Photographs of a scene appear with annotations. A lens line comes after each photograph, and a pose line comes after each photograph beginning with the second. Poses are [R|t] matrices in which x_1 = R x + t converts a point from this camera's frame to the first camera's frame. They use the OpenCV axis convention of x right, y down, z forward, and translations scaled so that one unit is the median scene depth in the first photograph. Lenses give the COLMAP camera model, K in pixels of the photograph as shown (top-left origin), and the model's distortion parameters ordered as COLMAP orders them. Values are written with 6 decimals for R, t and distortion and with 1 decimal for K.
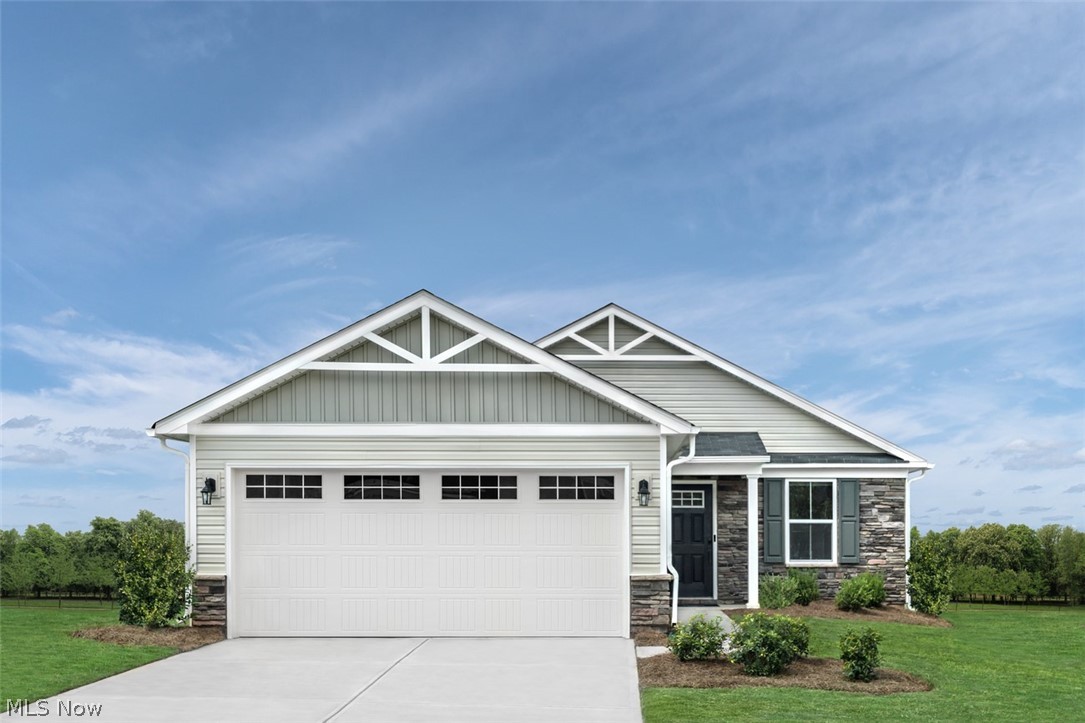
lens RADIAL K [[1102.7, 0, 543.3], [0, 1102.7, 361.6], [0, 0, 1]] dist [-0.015988, 0.000000]
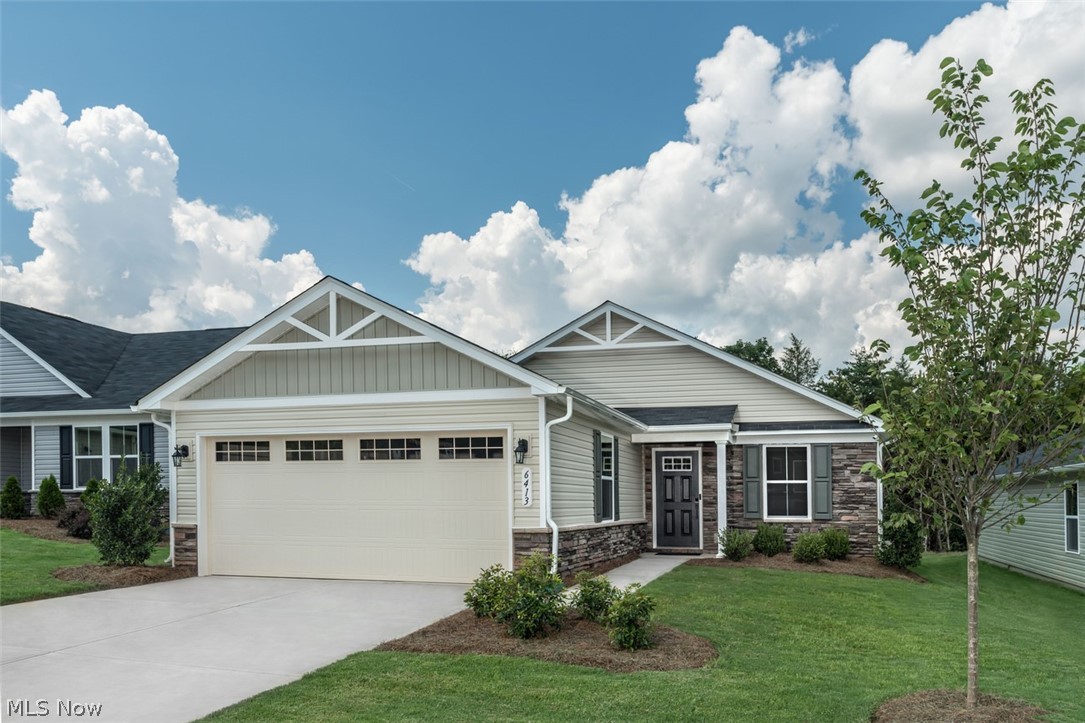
lens RADIAL K [[737.5, 0, 525.1], [0, 737.5, 399.3], [0, 0, 1]] dist [-0.013134, 0.000391]
pose [[0.964794, -0.034364, -0.260753, 0.208038], [0.039895, 0.999077, 0.015945, 0.042756], [0.259964, -0.025786, 0.965274, 0.231939]]
